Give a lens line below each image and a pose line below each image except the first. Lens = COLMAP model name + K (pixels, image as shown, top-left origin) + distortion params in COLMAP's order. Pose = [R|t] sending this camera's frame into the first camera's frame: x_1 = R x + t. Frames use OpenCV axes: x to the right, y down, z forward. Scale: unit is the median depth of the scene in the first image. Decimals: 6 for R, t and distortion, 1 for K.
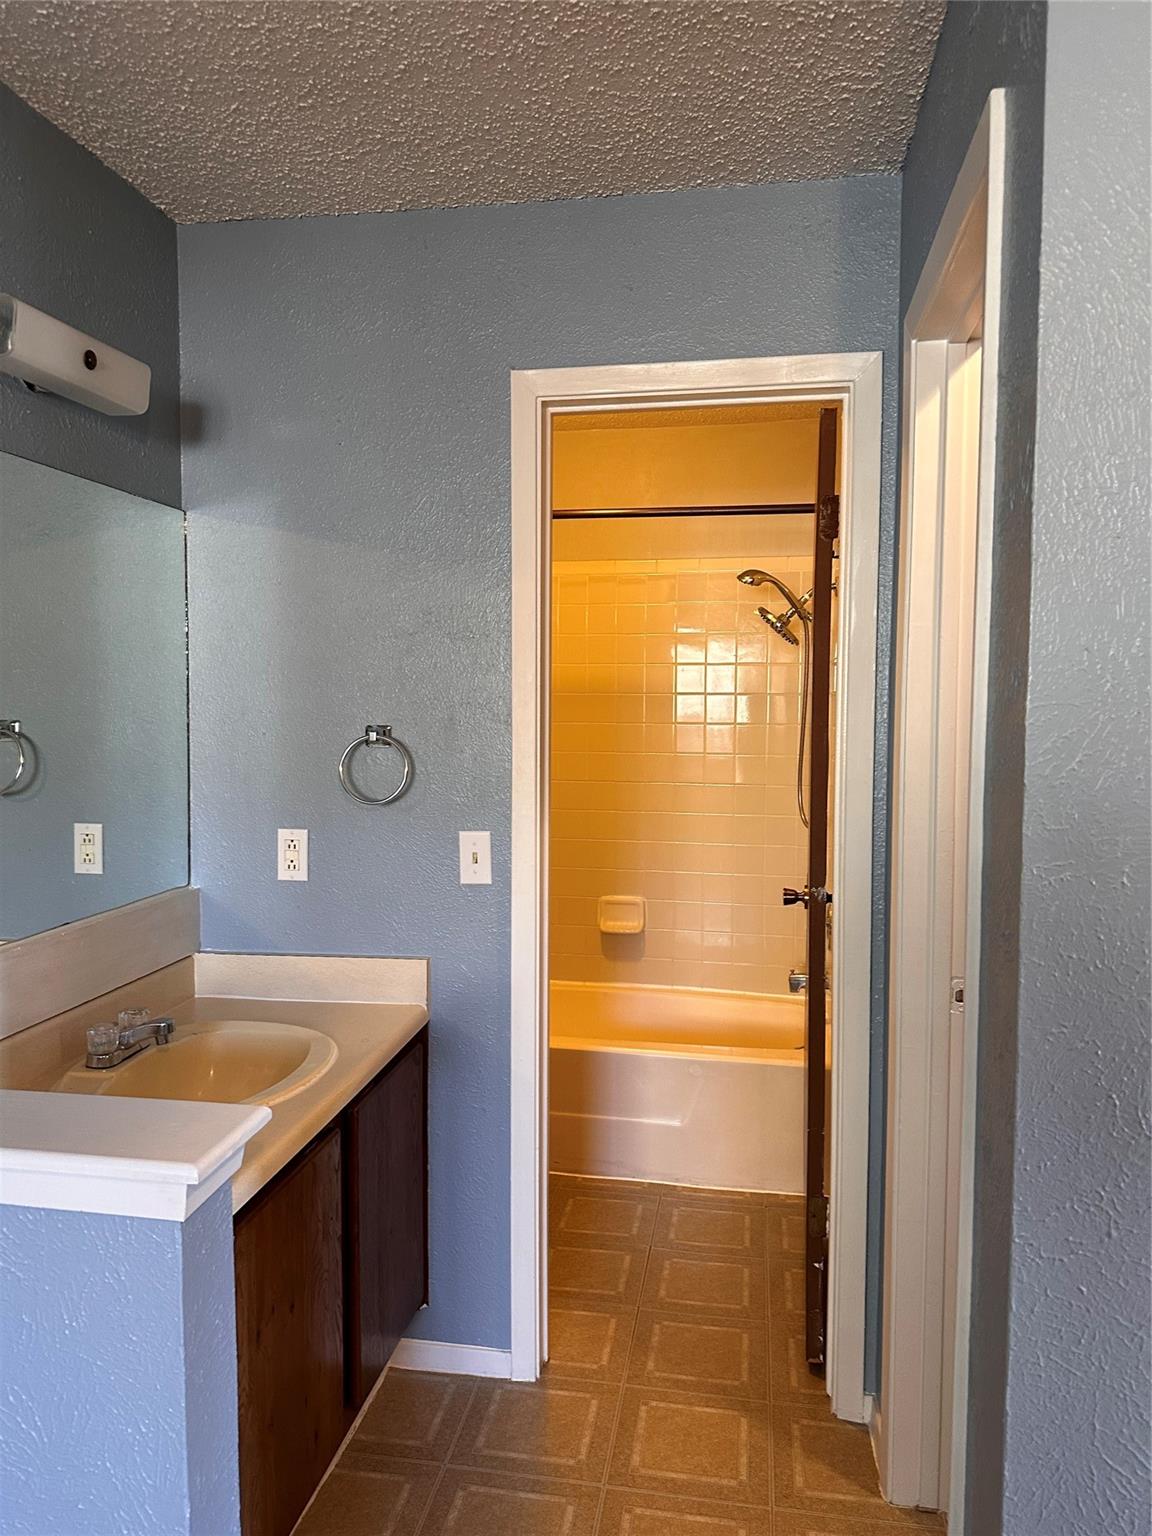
lens RADIAL K [[1082.1, 0, 578.6], [0, 1082.1, 769.6], [0, 0, 1]] dist [0.033432, -0.032982]
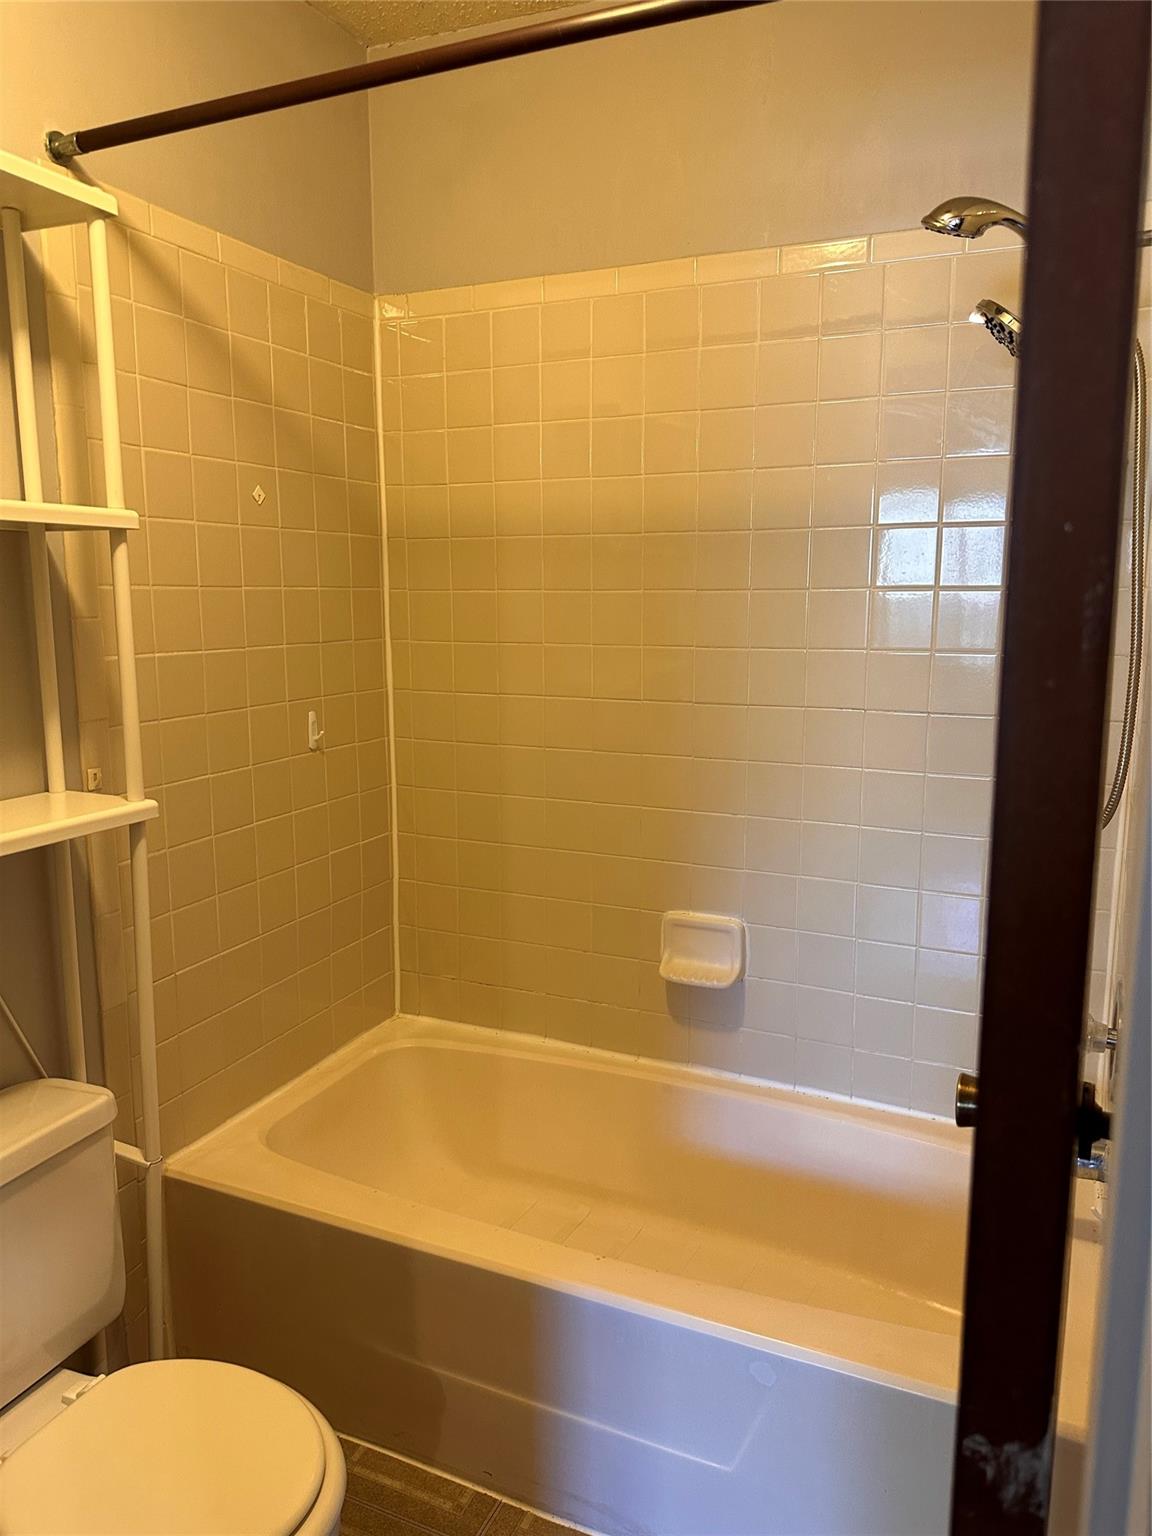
lens RADIAL K [[1082.1, 0, 572.3], [0, 1082.1, 760.6], [0, 0, 1]] dist [0.033432, -0.032982]
pose [[0.968282, 0.028407, -0.248240, 0.109325], [-0.008863, 0.996796, 0.079497, -0.001035], [0.249702, -0.074776, 0.965431, 0.472323]]
